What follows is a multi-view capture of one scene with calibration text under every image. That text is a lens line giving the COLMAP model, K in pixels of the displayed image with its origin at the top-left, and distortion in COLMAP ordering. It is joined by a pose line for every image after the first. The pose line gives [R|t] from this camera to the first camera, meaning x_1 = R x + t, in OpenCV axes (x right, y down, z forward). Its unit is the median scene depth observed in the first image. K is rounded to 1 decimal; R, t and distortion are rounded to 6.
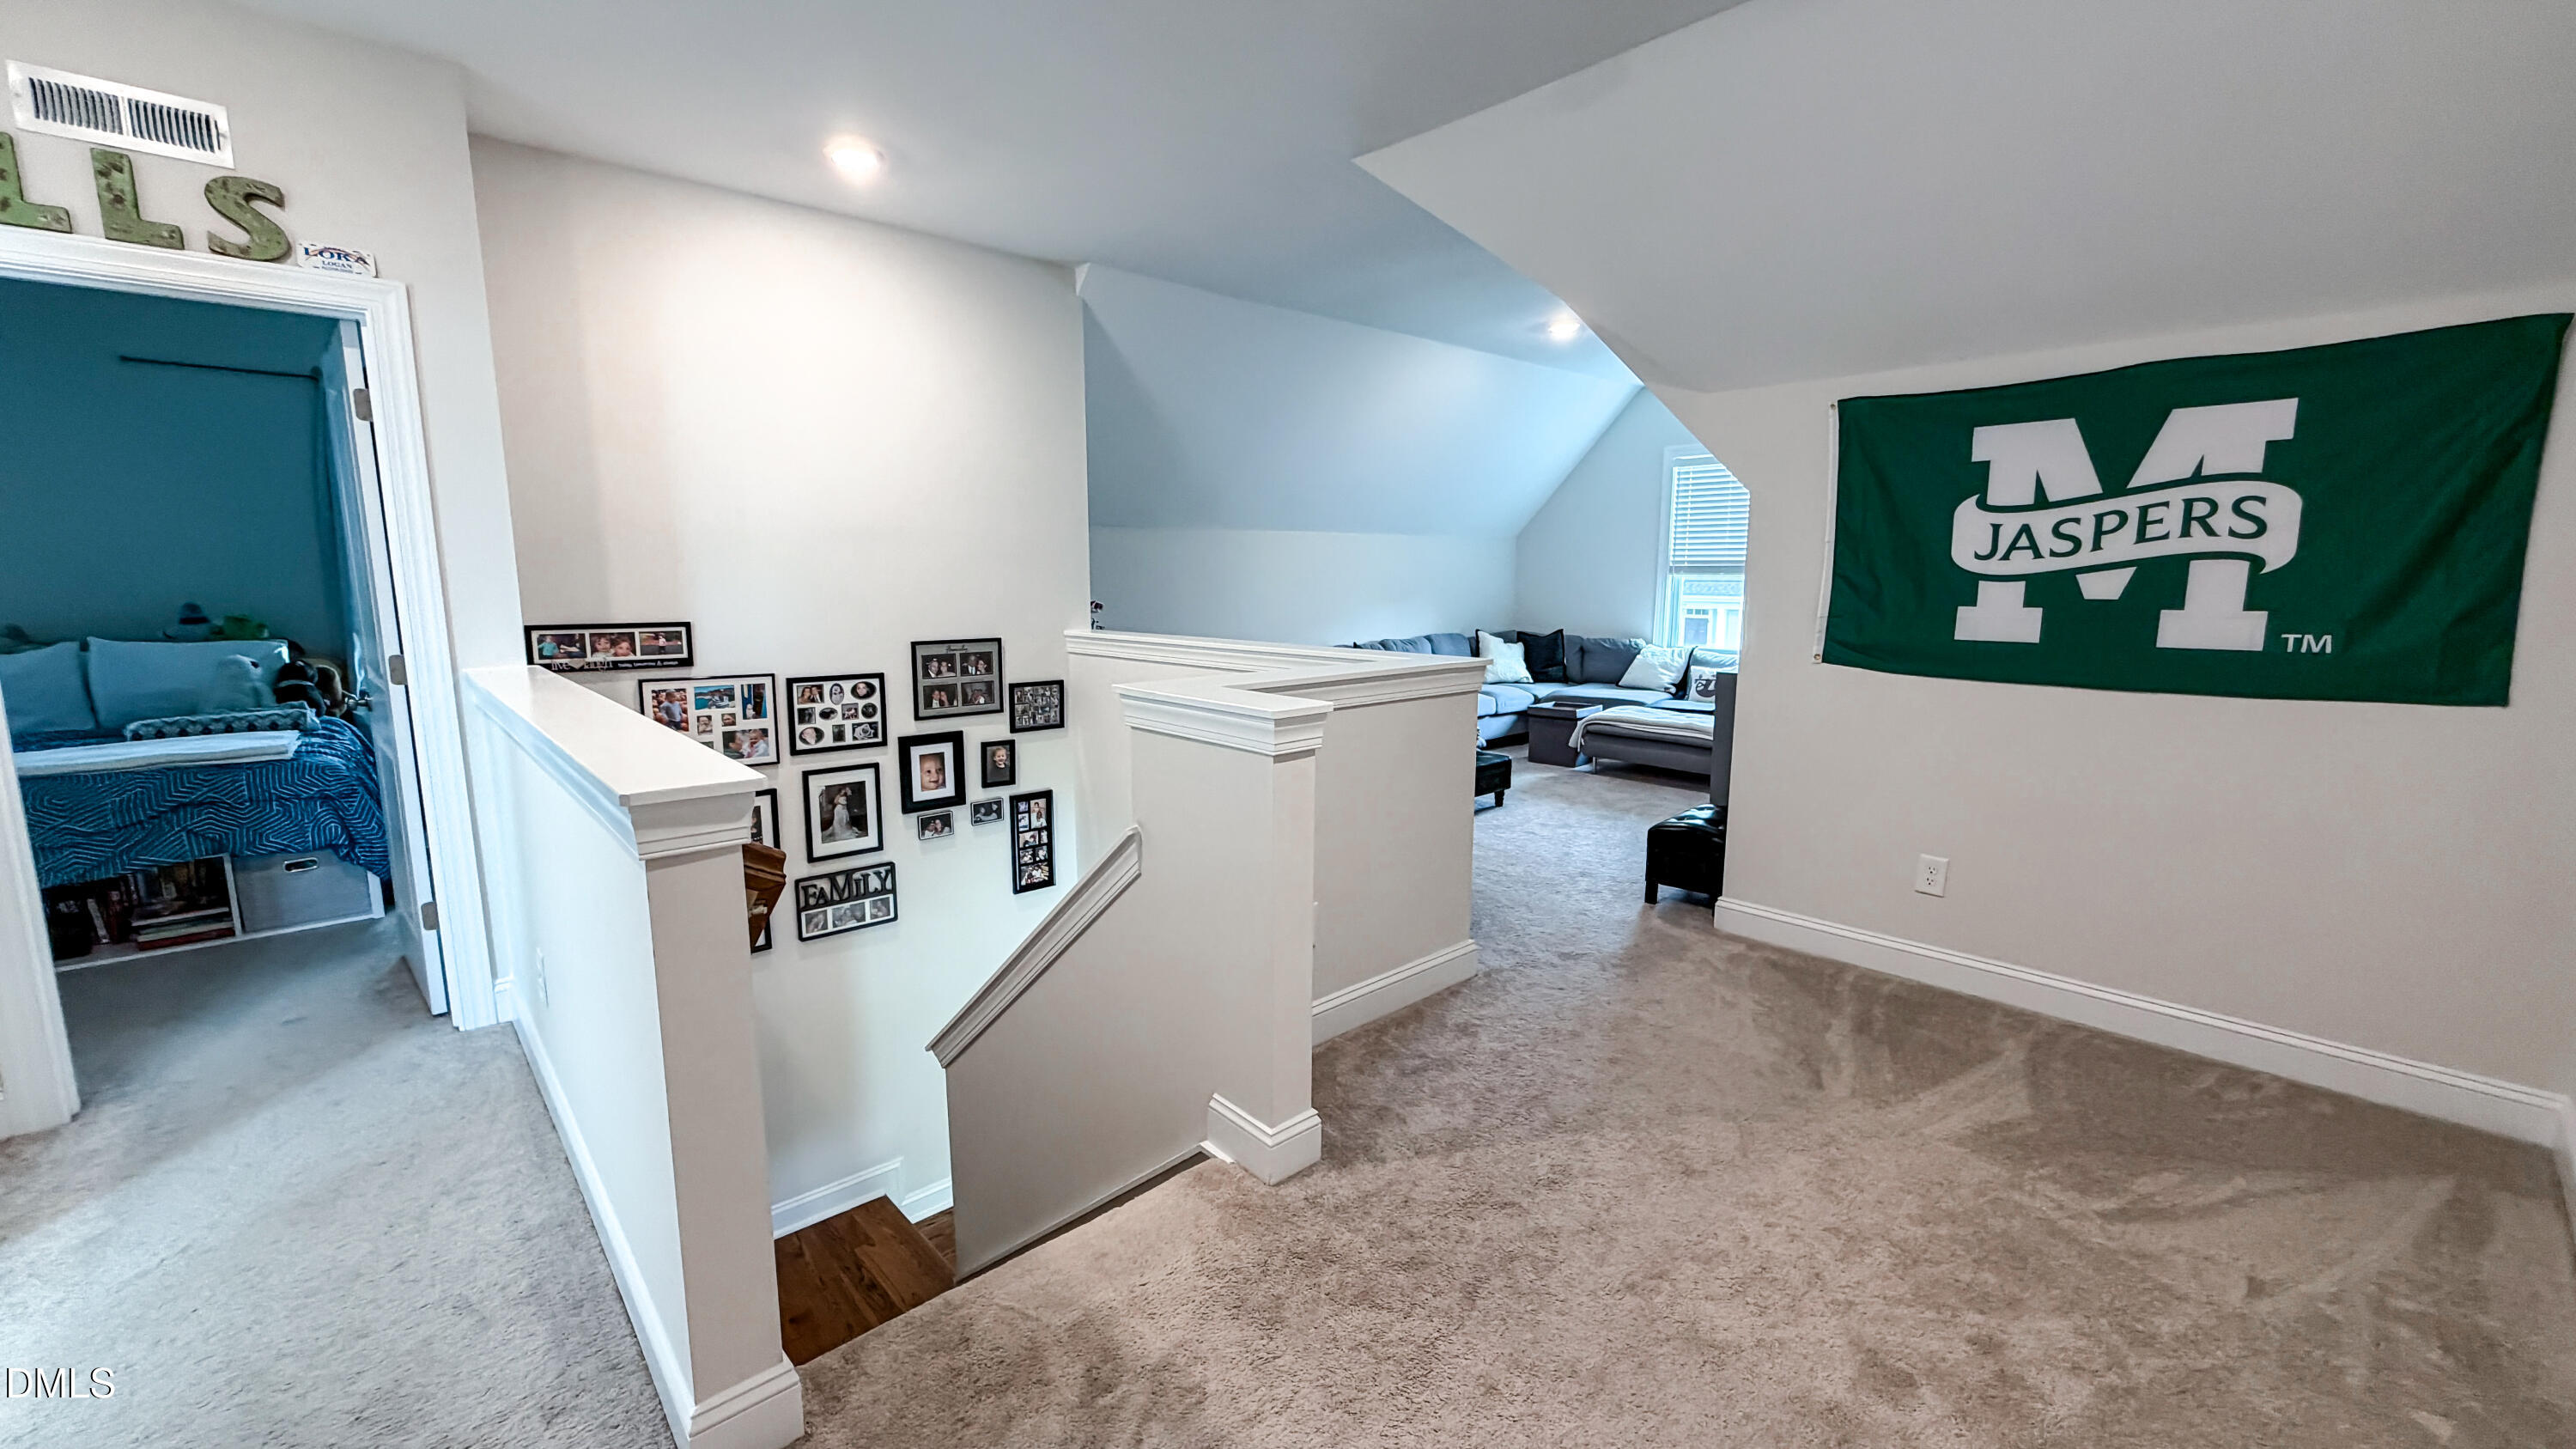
lens RADIAL K [[1019.9, 0, 1278.4], [0, 1019.9, 728.0], [0, 0, 1]] dist [0.000031, -0.000139]
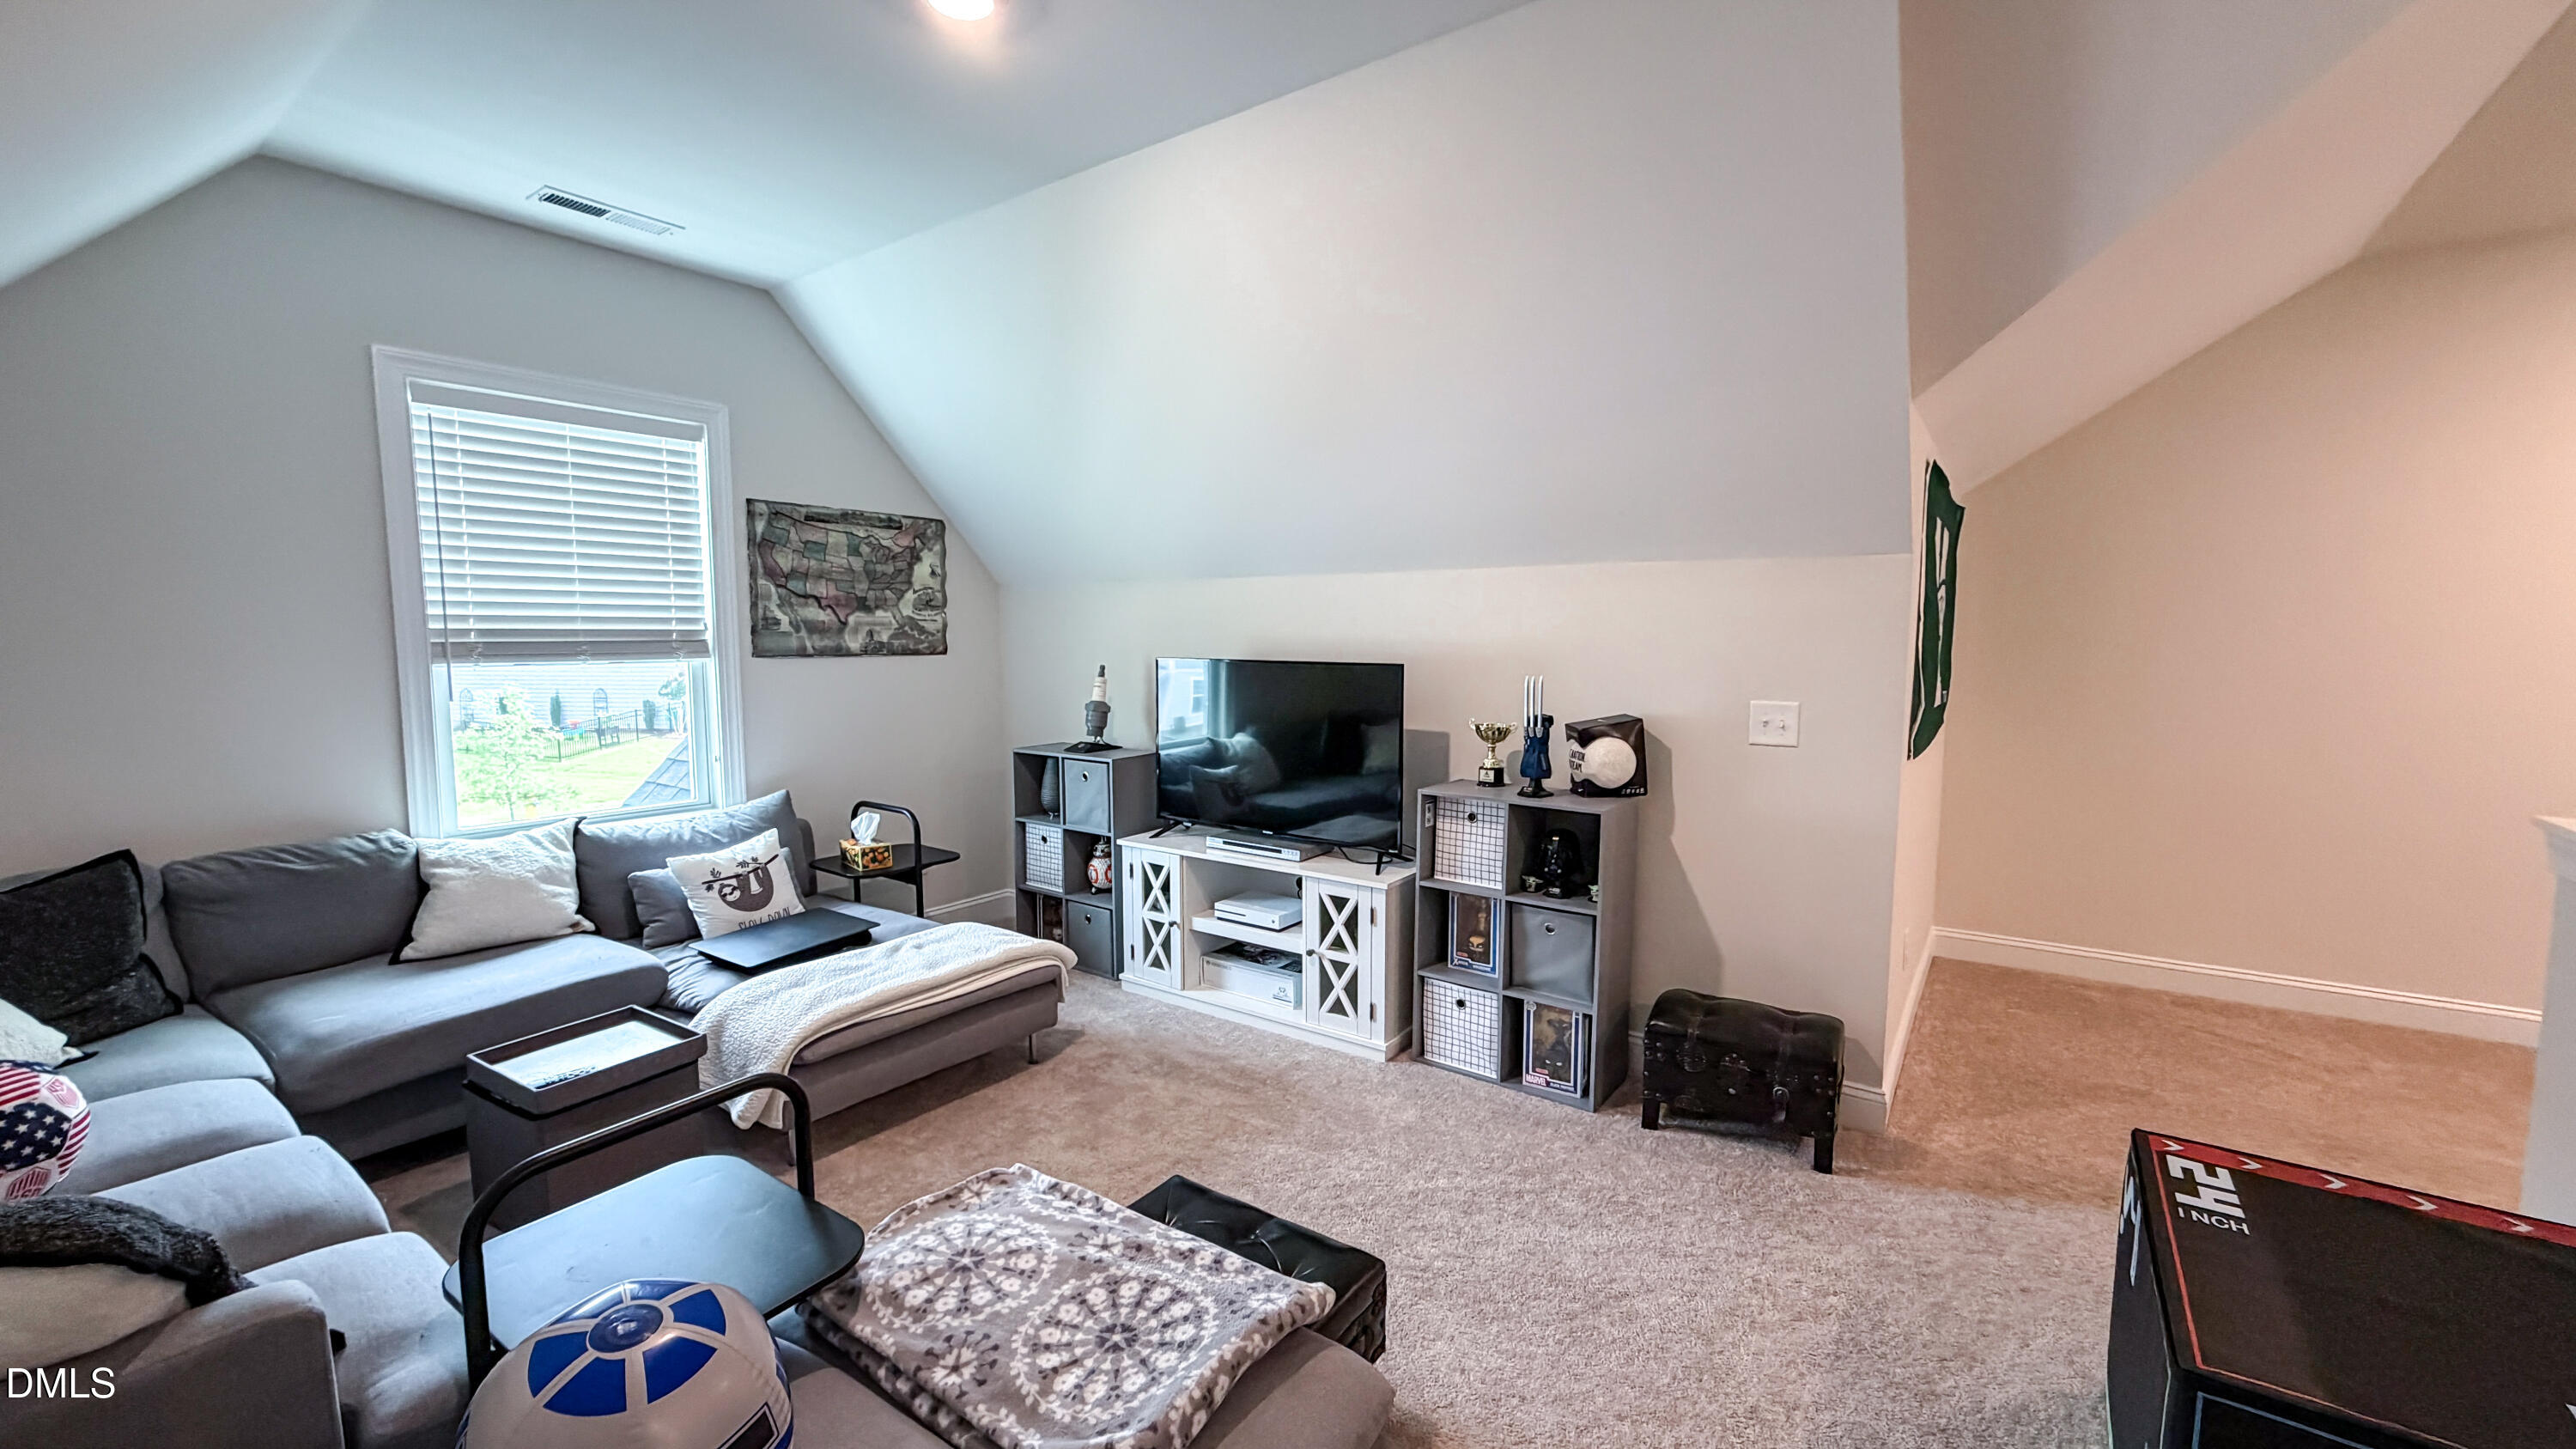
lens RADIAL K [[1019.9, 0, 1278.4], [0, 1019.9, 728.0], [0, 0, 1]] dist [0.000031, -0.000139]
pose [[-0.194330, -0.091123, 0.976695, -0.190726], [0.145584, 0.981970, 0.120582, -0.273078], [-0.970073, 0.165624, -0.177561, 1.639467]]
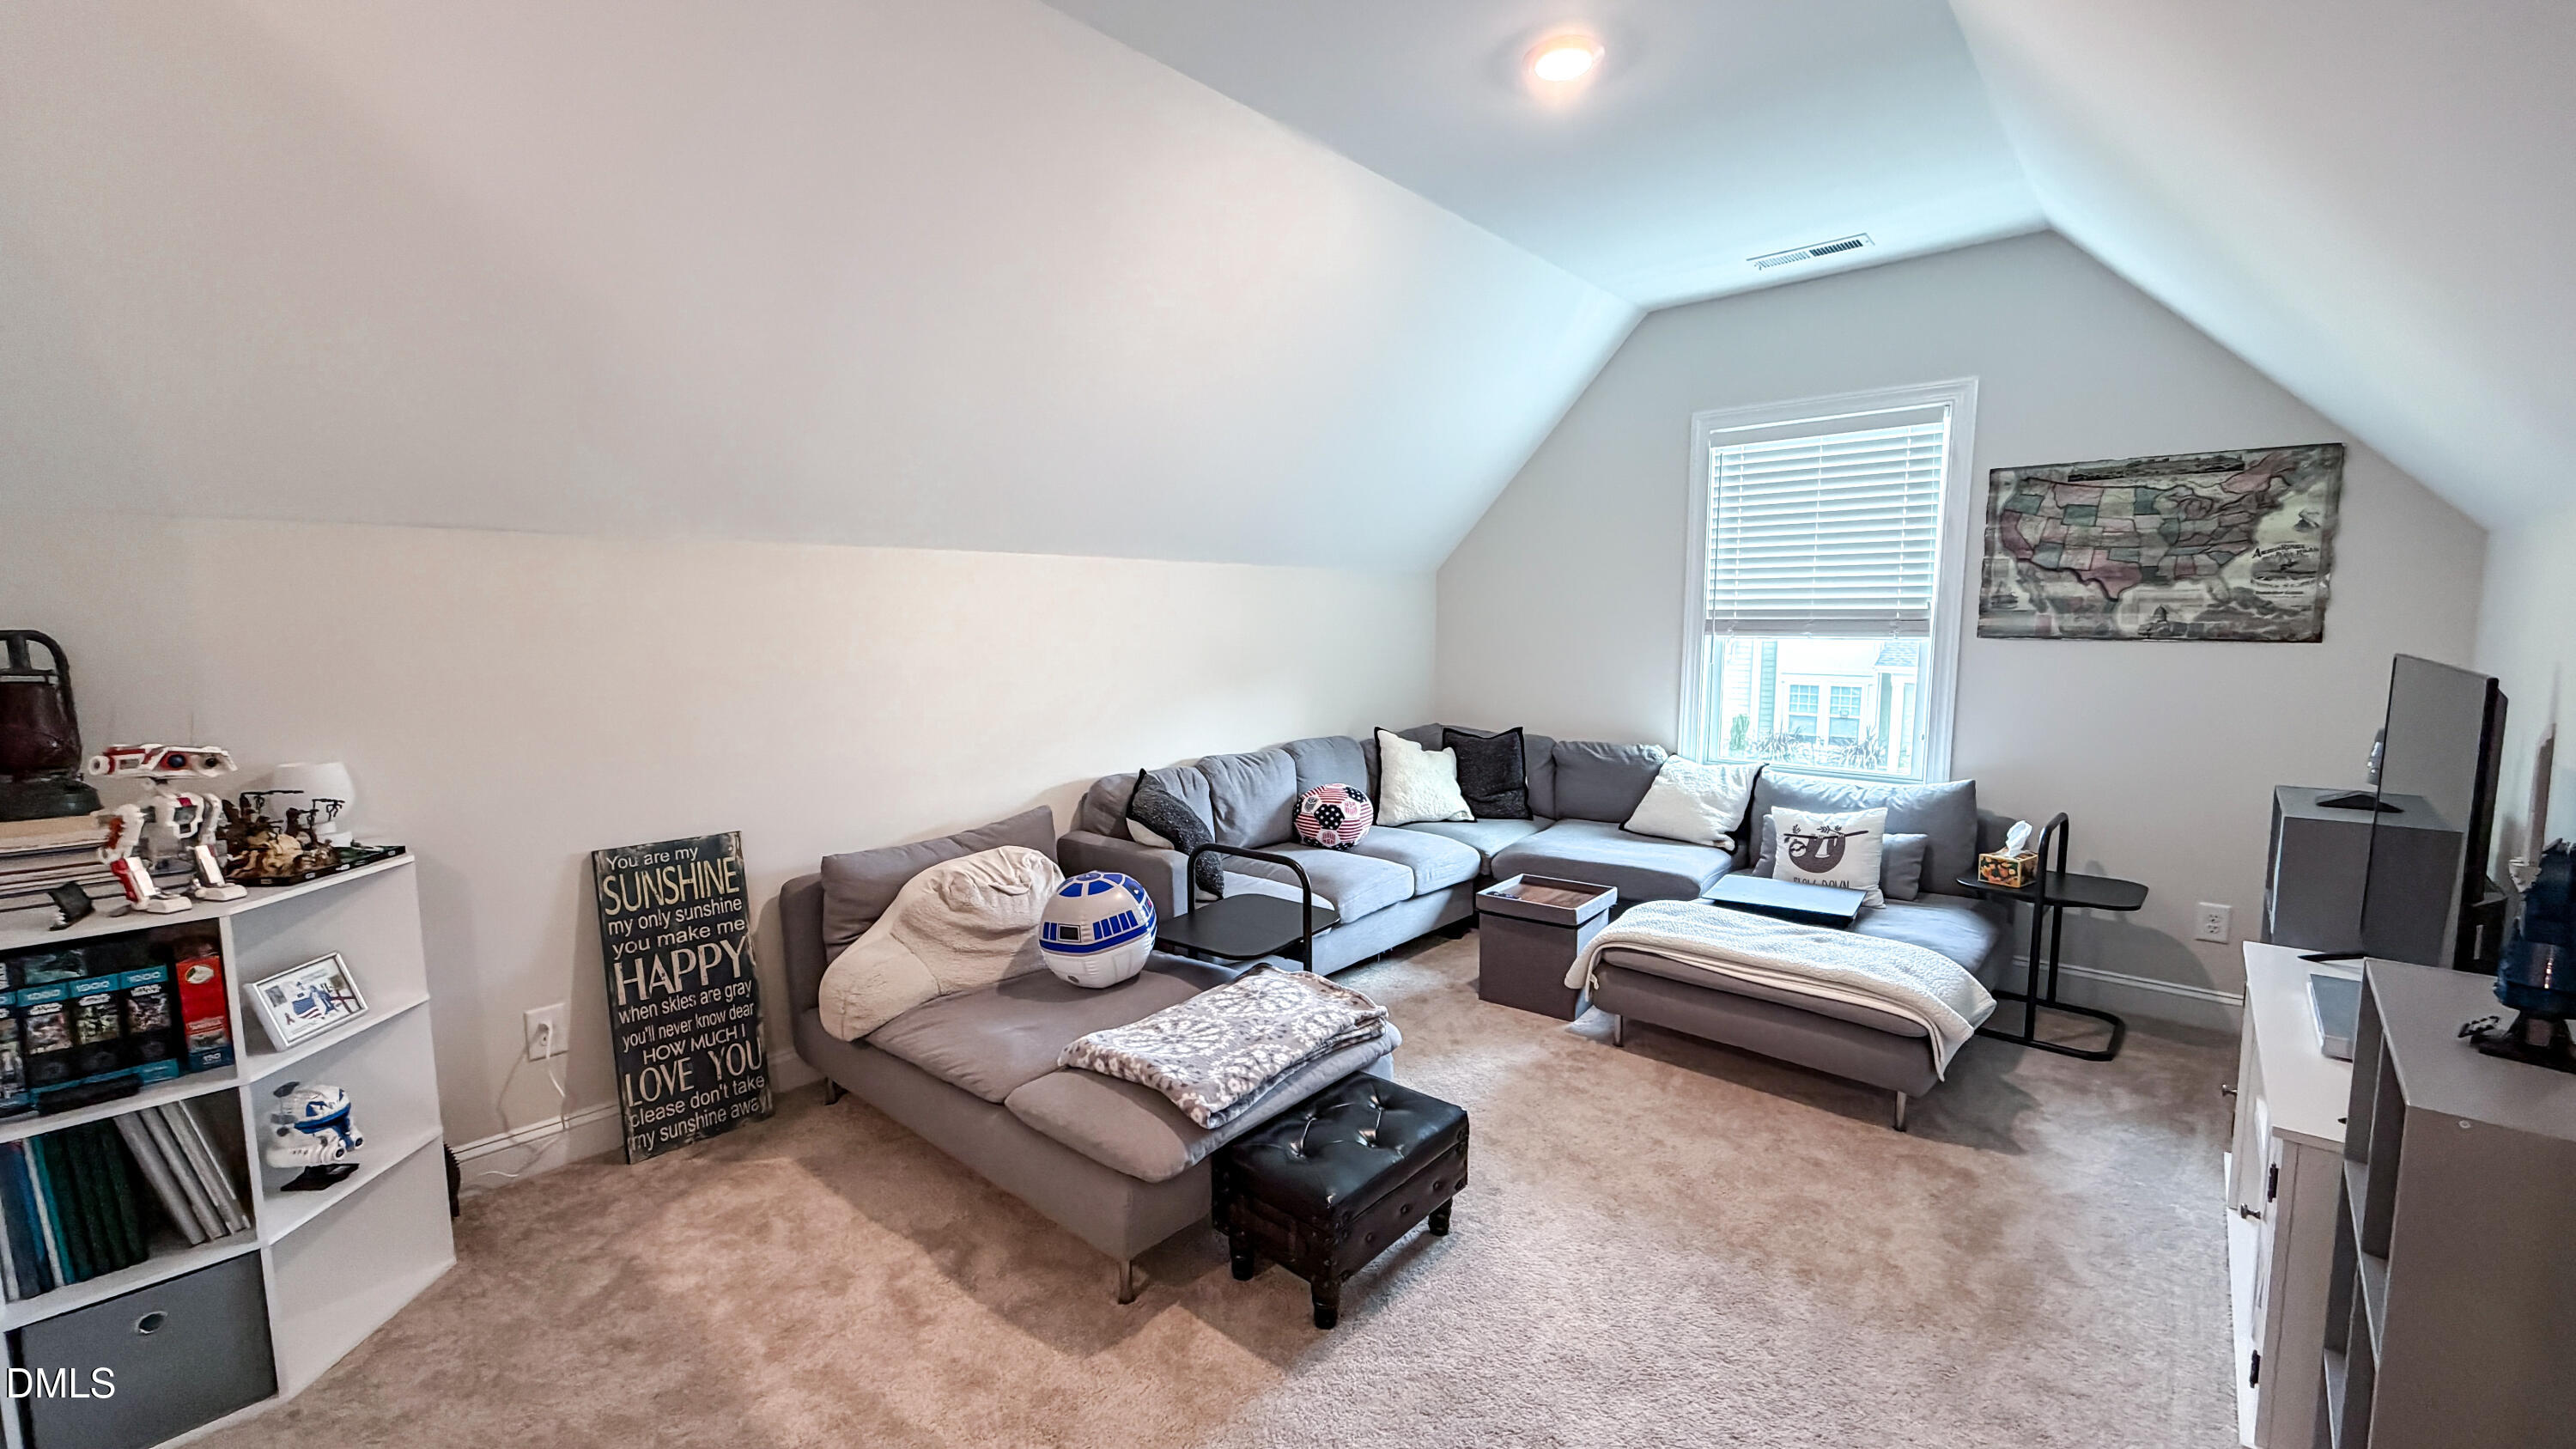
lens RADIAL K [[1019.9, 0, 1278.4], [0, 1019.9, 728.0], [0, 0, 1]] dist [0.000031, -0.000139]
pose [[0.995222, -0.012316, 0.096857, 0.195015], [0.016172, 0.999103, -0.039128, -0.173850], [-0.096288, 0.040508, 0.994529, 1.000697]]
